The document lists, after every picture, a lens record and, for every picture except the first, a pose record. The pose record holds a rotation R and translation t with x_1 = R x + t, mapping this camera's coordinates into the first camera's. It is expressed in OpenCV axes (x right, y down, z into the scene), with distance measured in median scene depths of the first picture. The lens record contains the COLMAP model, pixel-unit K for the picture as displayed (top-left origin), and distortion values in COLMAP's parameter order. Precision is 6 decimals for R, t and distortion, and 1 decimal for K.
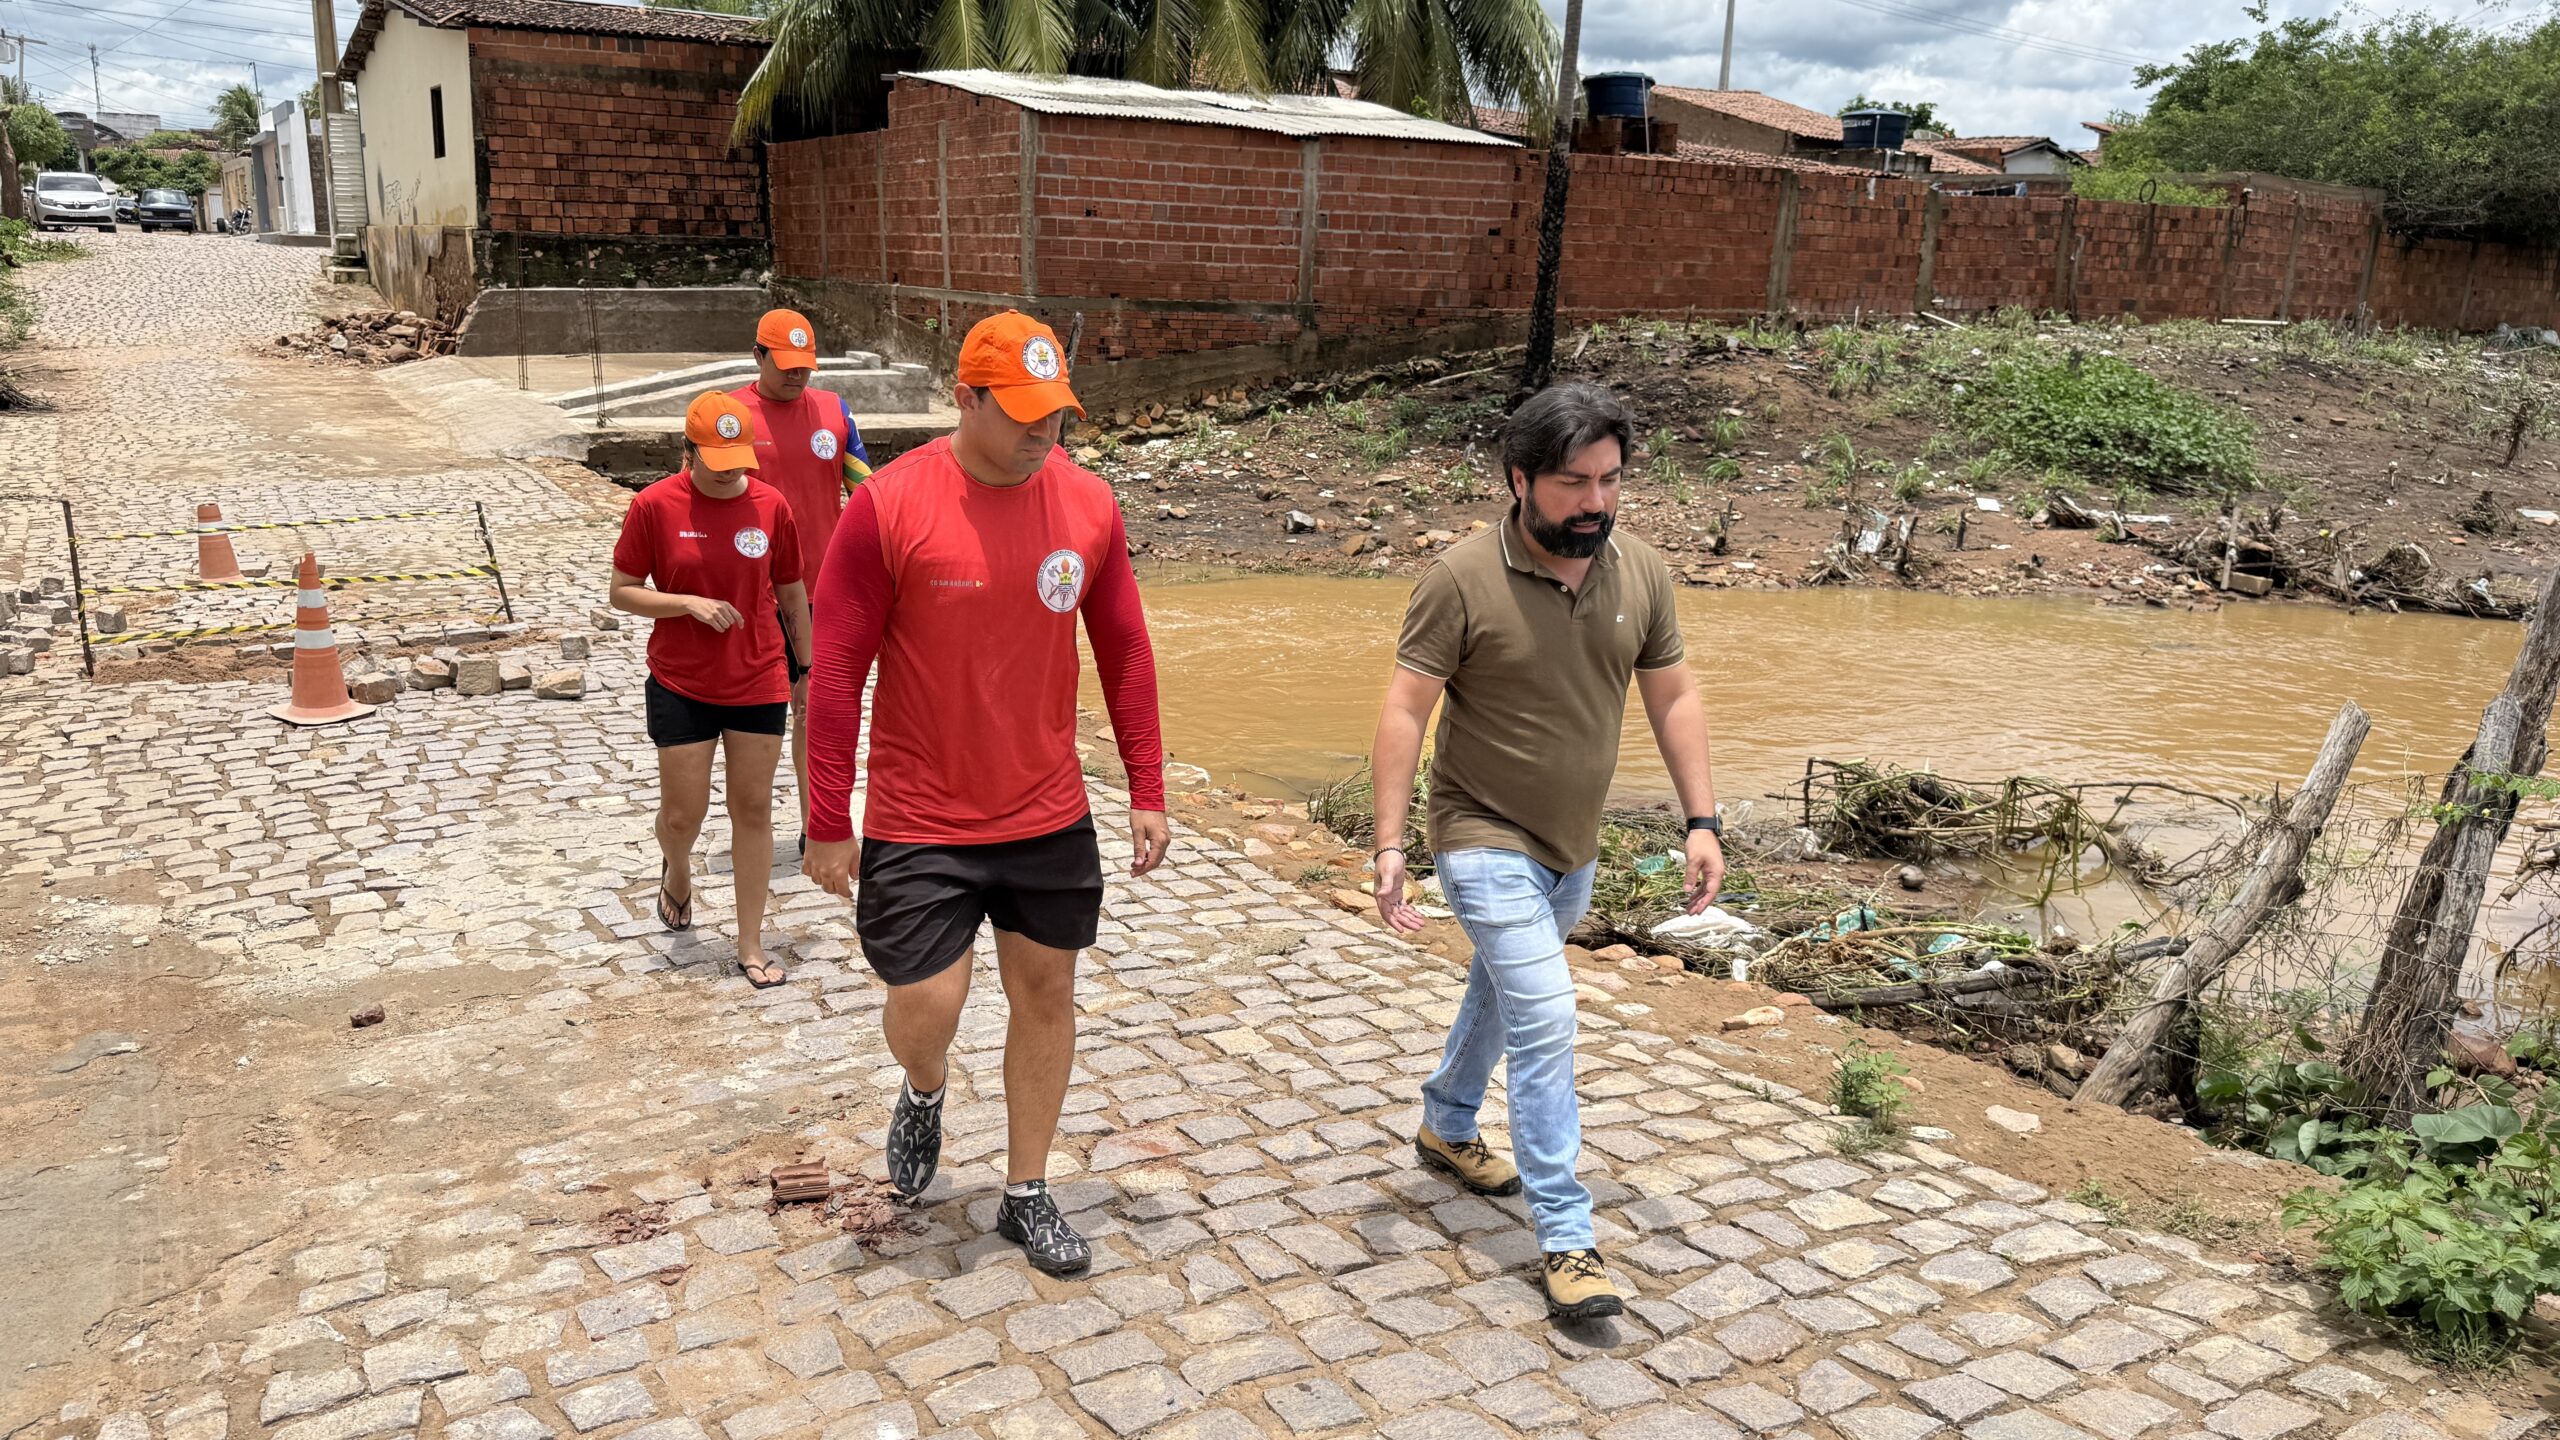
lens RADIAL K [[1811.1, 0, 1267.9], [0, 1811.1, 741.4], [0, 0, 1]] dist [0.183936, -0.402548]
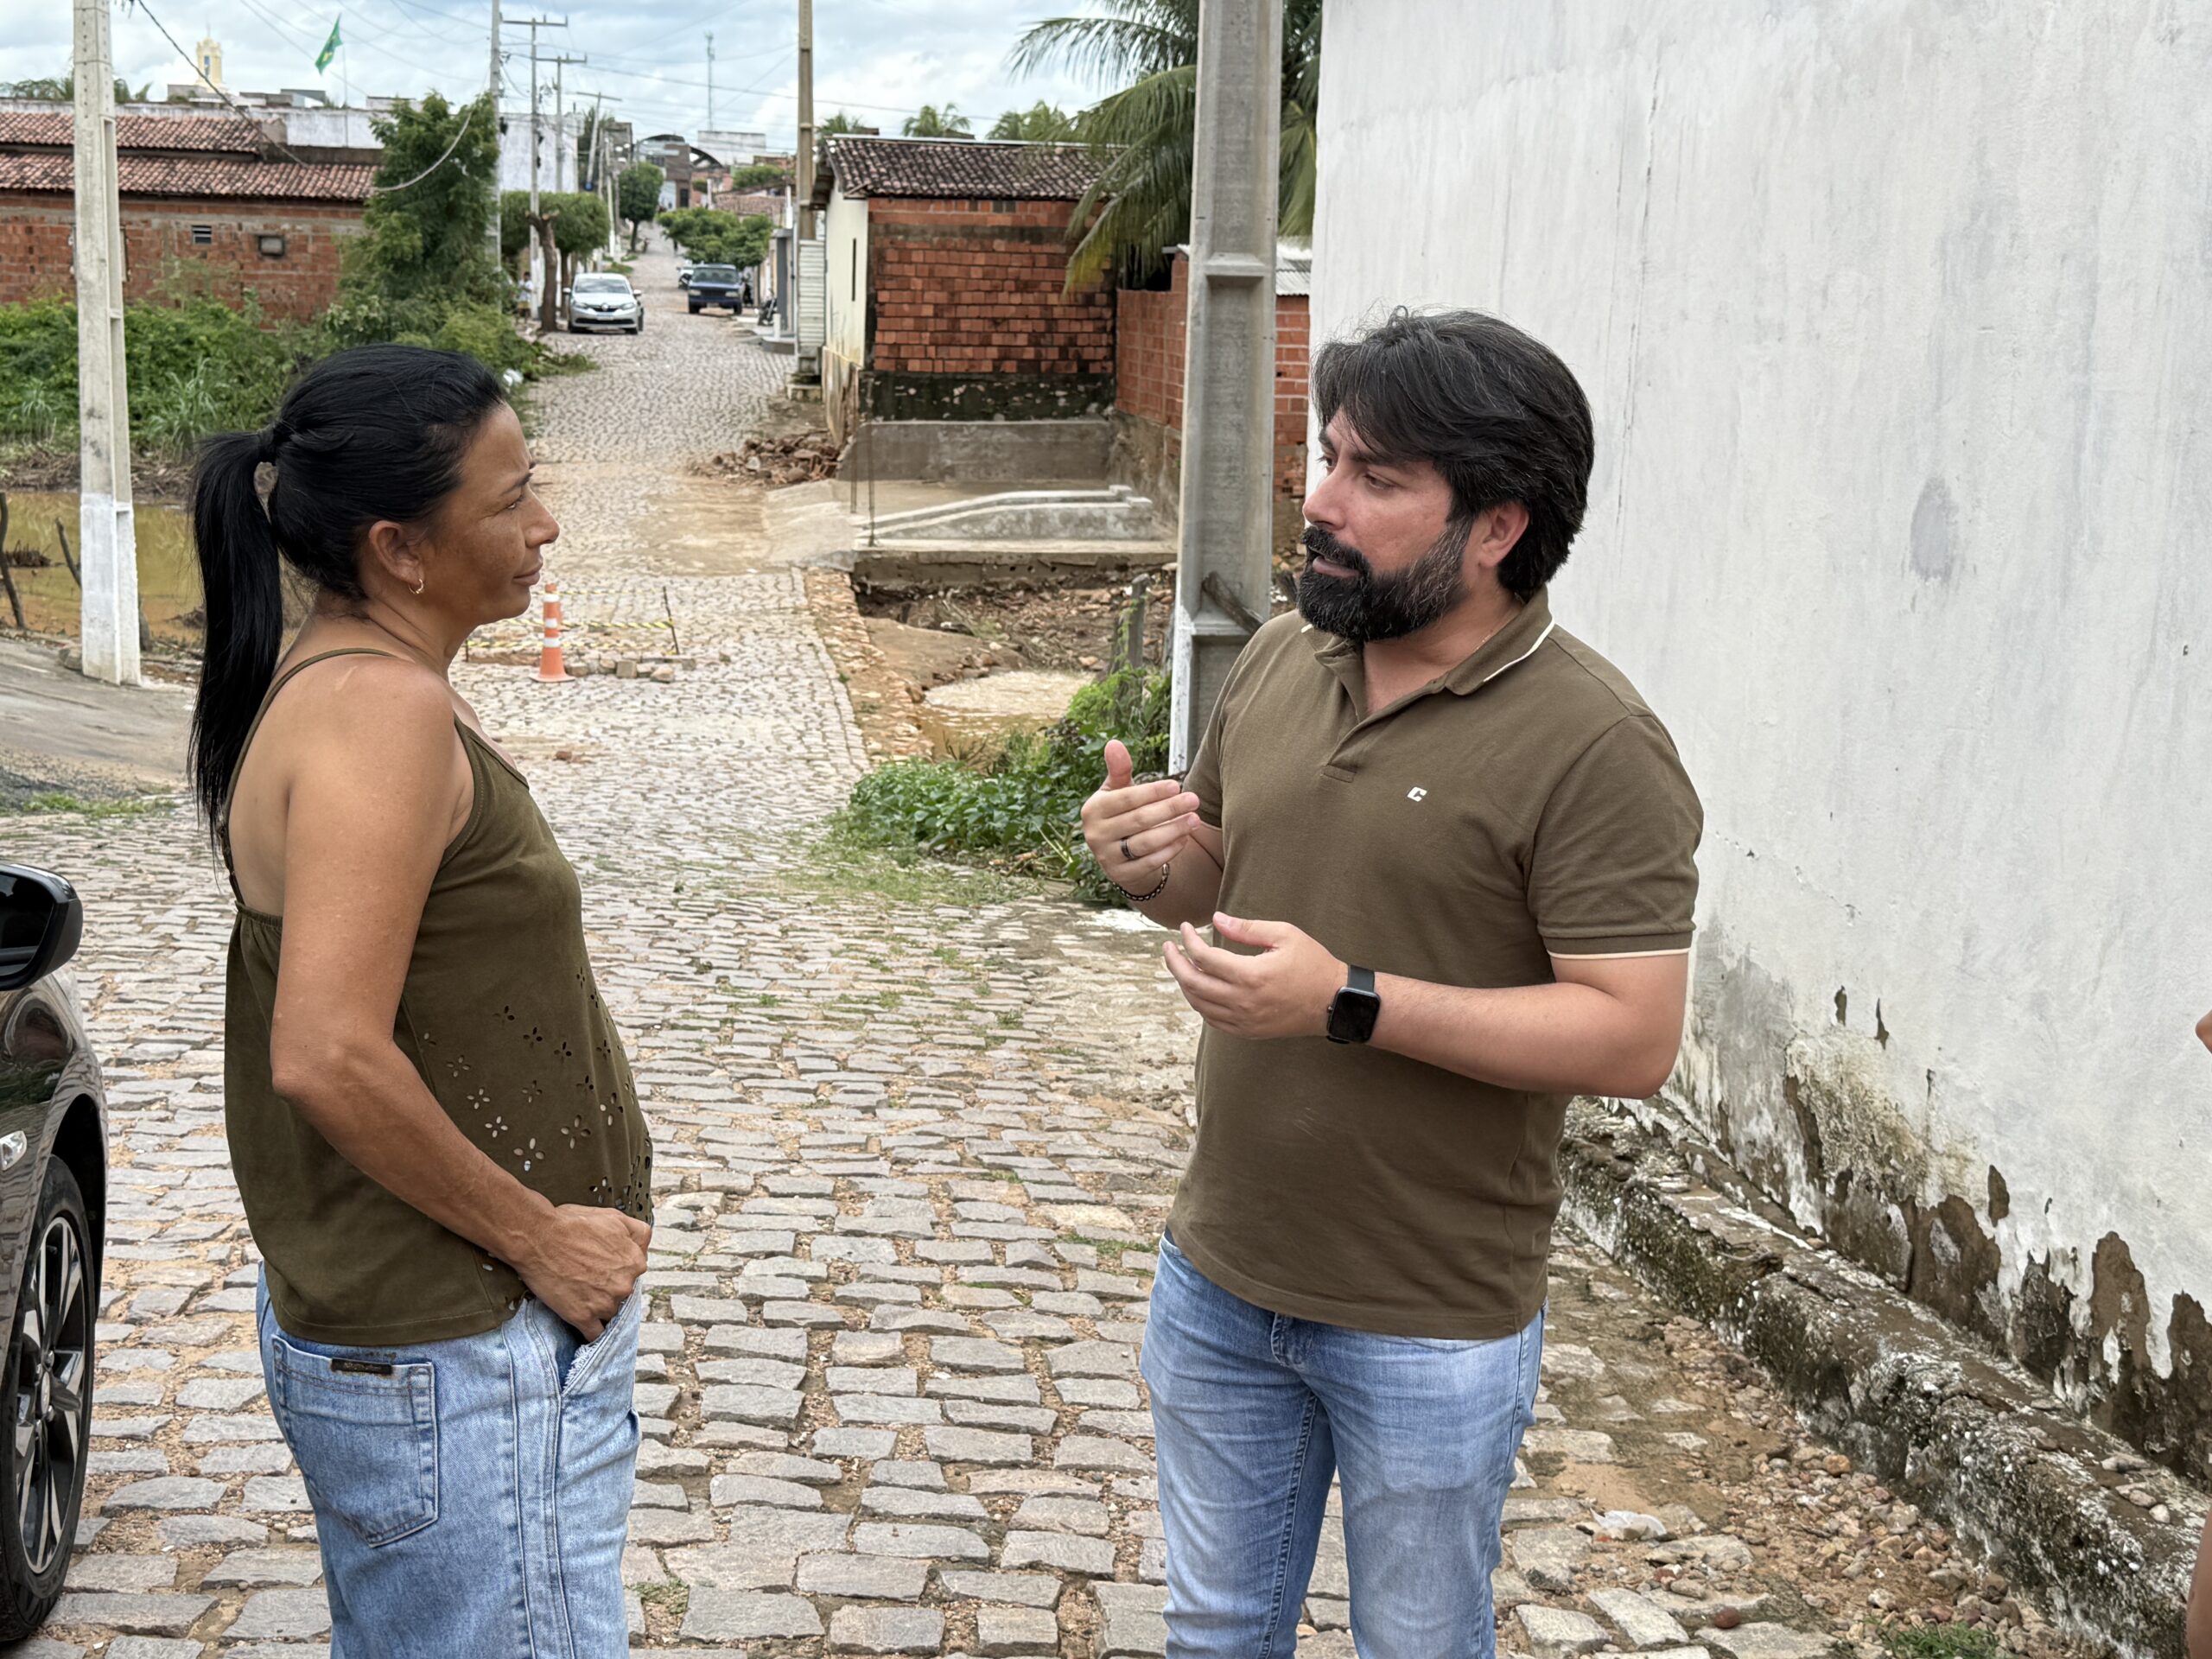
lens RADIAL K [[2828.1, 0, 1103.9], [0, 2828.1, 829.3], [0, 0, 1]] dist [0.206106, -0.498019]
pose [[0.916460, 0.070438, -0.393878, 0.518714], [-0.098175, 0.993877, -0.050692, 0.098460], [0.387896, 0.085126, 0.917764, -0.656364]]
